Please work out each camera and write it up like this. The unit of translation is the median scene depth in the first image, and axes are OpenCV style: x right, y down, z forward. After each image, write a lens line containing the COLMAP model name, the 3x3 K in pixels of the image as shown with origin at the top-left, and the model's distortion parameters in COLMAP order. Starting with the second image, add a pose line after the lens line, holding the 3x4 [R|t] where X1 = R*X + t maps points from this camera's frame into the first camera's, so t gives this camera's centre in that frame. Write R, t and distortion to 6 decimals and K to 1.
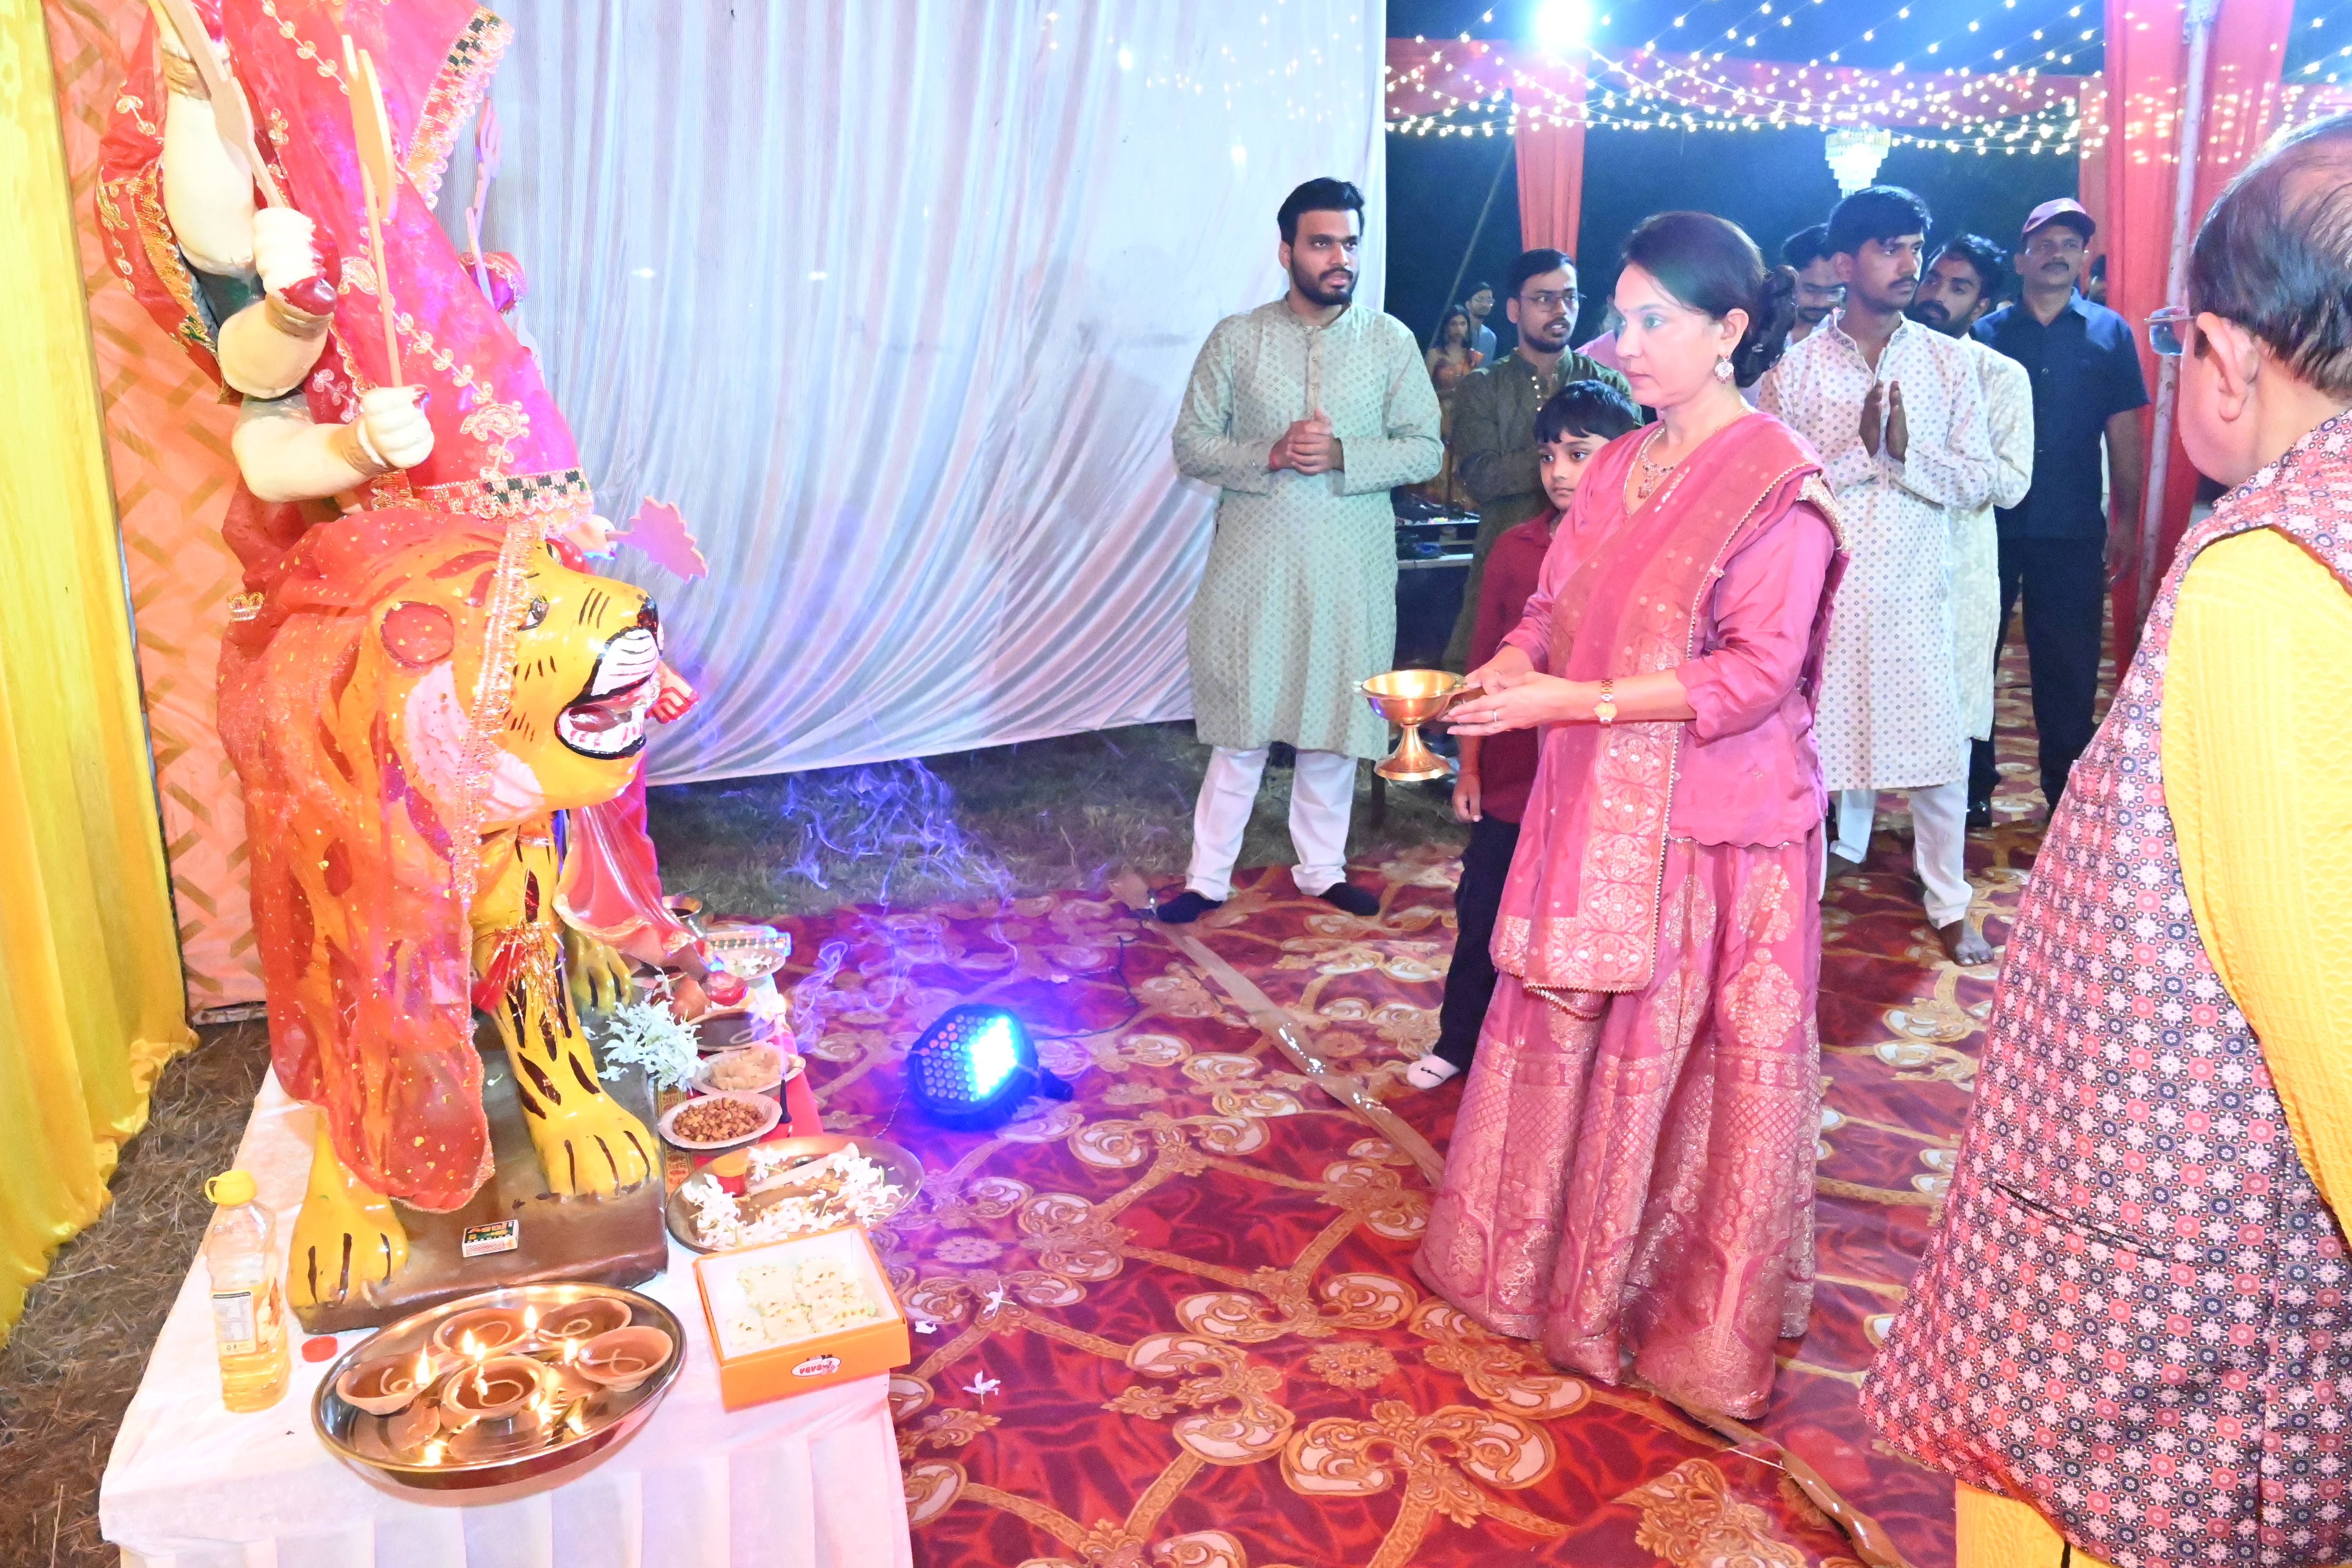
lens RADIAL K [[1818.1, 0, 1168.2], [0, 1818.1, 797.8], [0, 0, 1]] dist [0.028925, -0.007760]
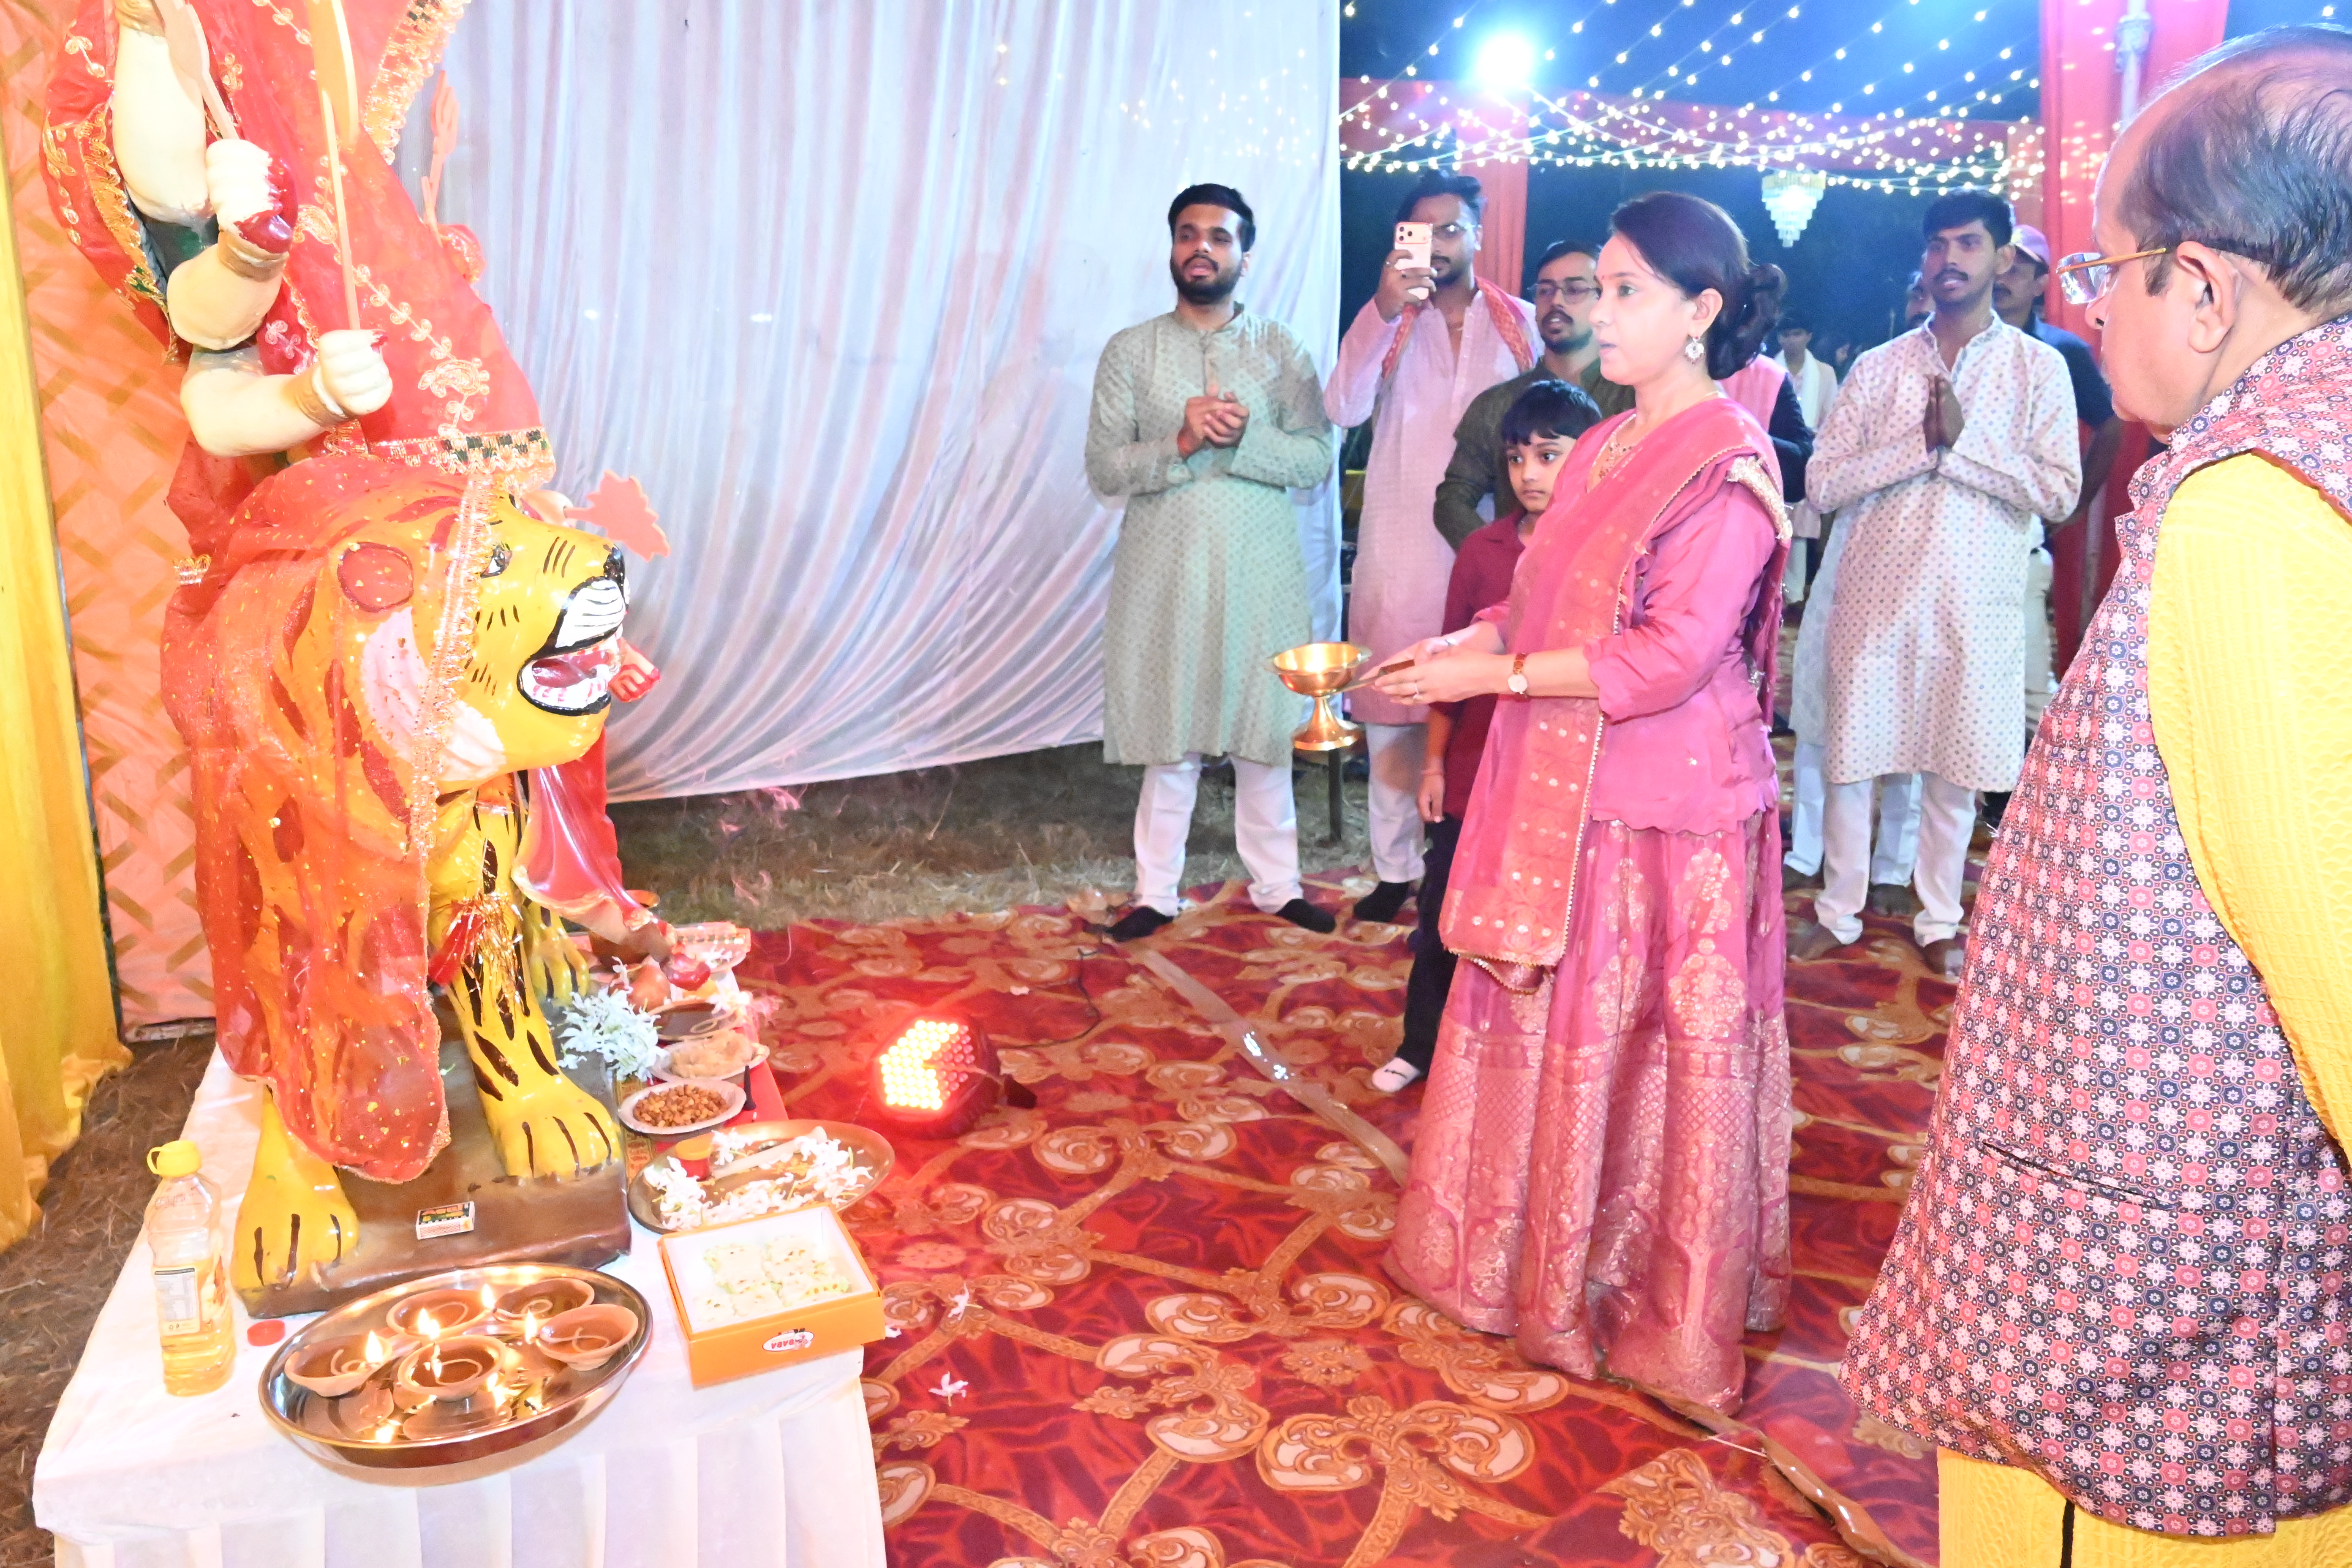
lens RADIAL K [[1815.3, 0, 1168.2], [0, 1815.3, 795.8], [0, 0, 1]] dist [0.040424, -0.032609]
pose [[0.999566, -0.004278, 0.029132, -0.012757], [0.005010, 0.999673, -0.025093, 0.032873], [-0.029015, 0.025228, 0.999261, 0.014909]]
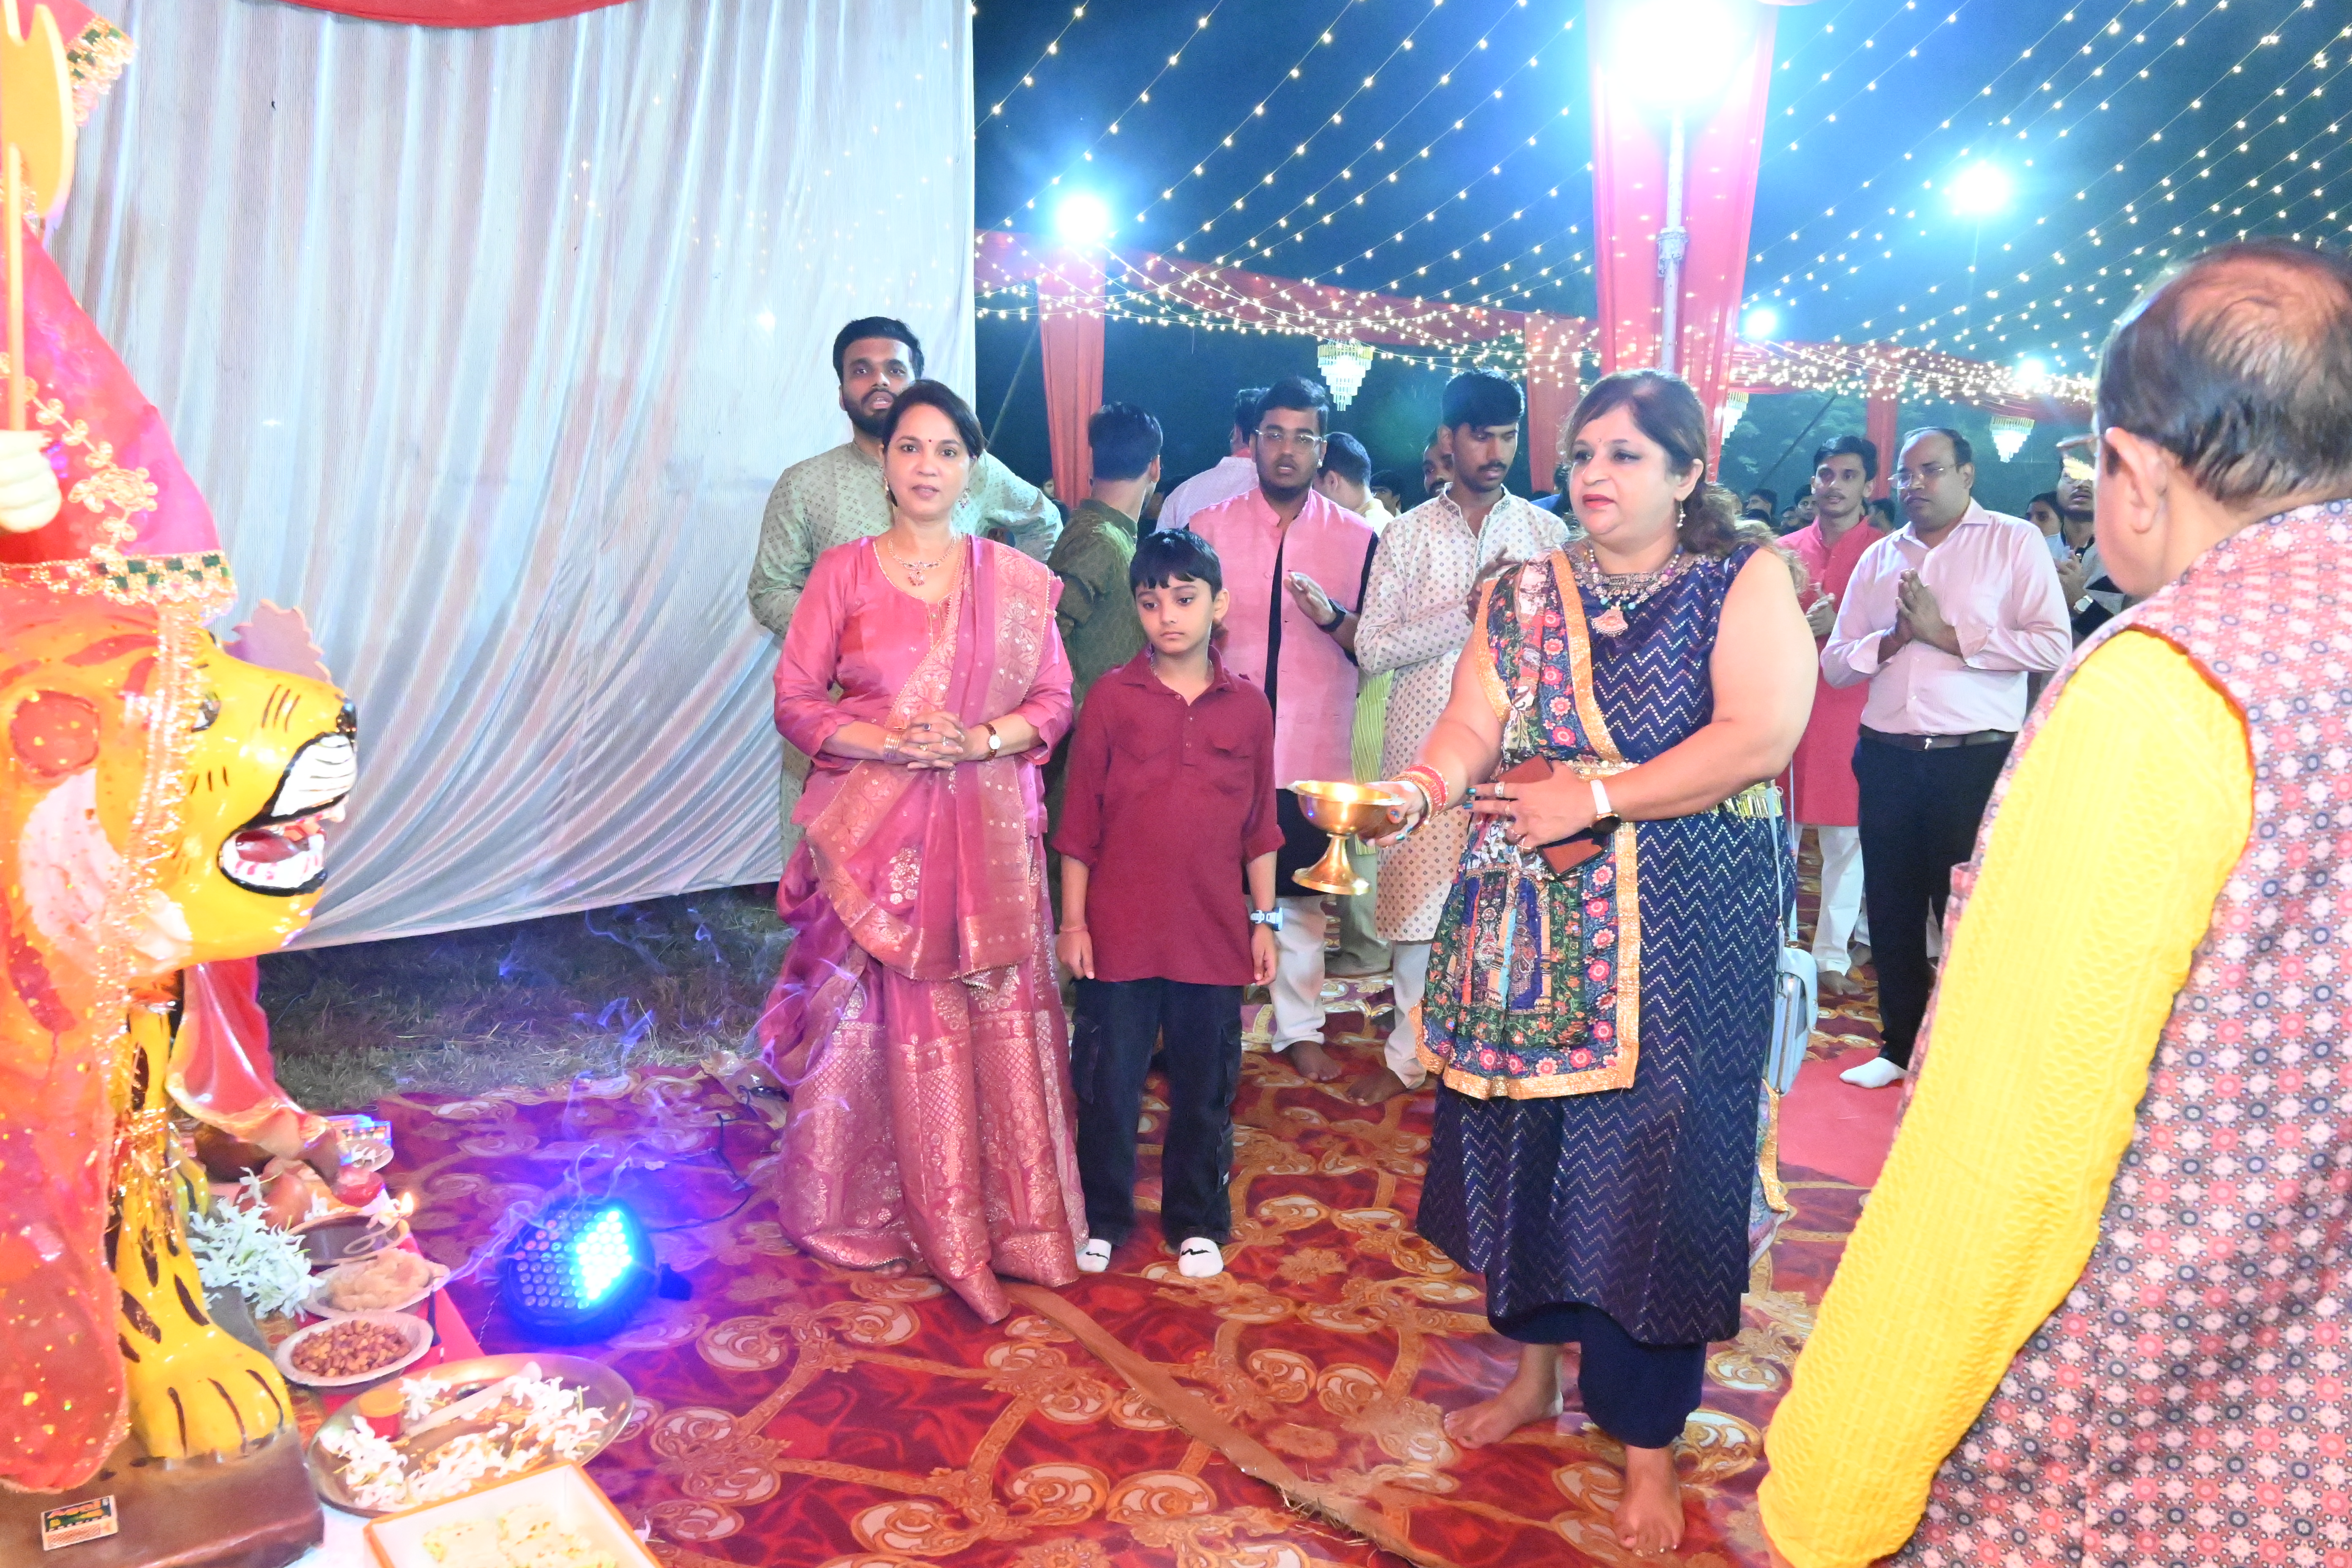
lens RADIAL K [[1815.3, 0, 1168.2], [0, 1815.3, 795.8], [0, 0, 1]] dist [0.040424, -0.032609]
pose [[0.962664, 0.000079, 0.270699, -0.103462], [0.026181, 0.995285, -0.093394, 0.014166], [-0.269430, 0.096994, 0.958123, 0.077235]]
